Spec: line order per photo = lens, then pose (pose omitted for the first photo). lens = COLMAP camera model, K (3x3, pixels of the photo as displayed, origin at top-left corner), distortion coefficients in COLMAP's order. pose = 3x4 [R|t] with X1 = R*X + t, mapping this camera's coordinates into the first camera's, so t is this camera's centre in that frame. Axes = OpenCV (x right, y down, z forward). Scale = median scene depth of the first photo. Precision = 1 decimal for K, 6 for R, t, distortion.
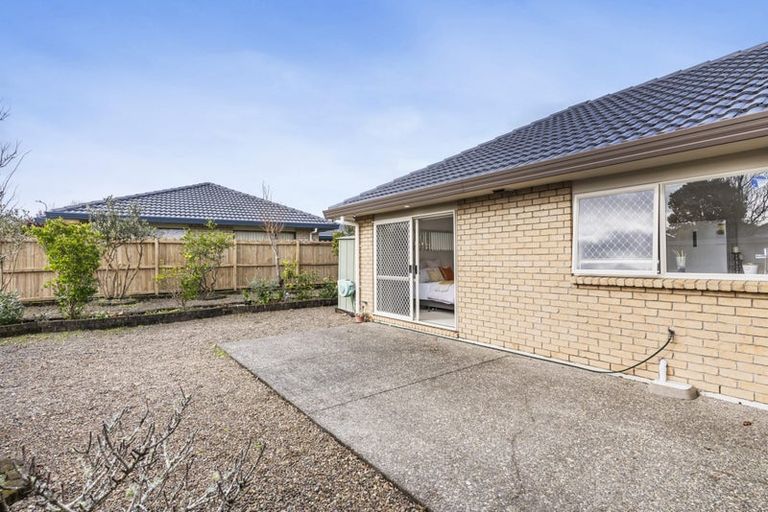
lens RADIAL K [[366.4, 0, 384.0], [0, 366.4, 256.0], [0, 0, 1]] dist [0.001705, -0.000187]
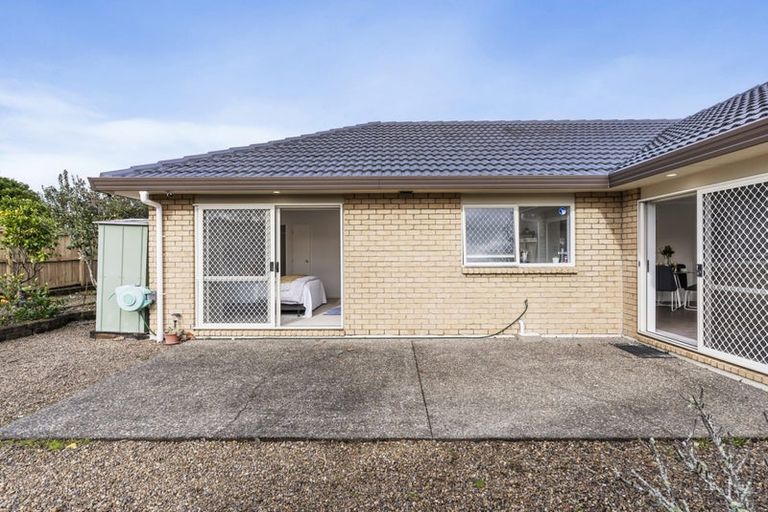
lens RADIAL K [[377.8, 0, 384.0], [0, 377.8, 256.0], [0, 0, 1]] dist [-0.001717, -0.000334]
pose [[0.612827, -0.002246, 0.790214, -0.598065], [-0.005796, 0.999956, 0.007337, 0.004474], [-0.790196, -0.009077, 0.612787, 0.345786]]
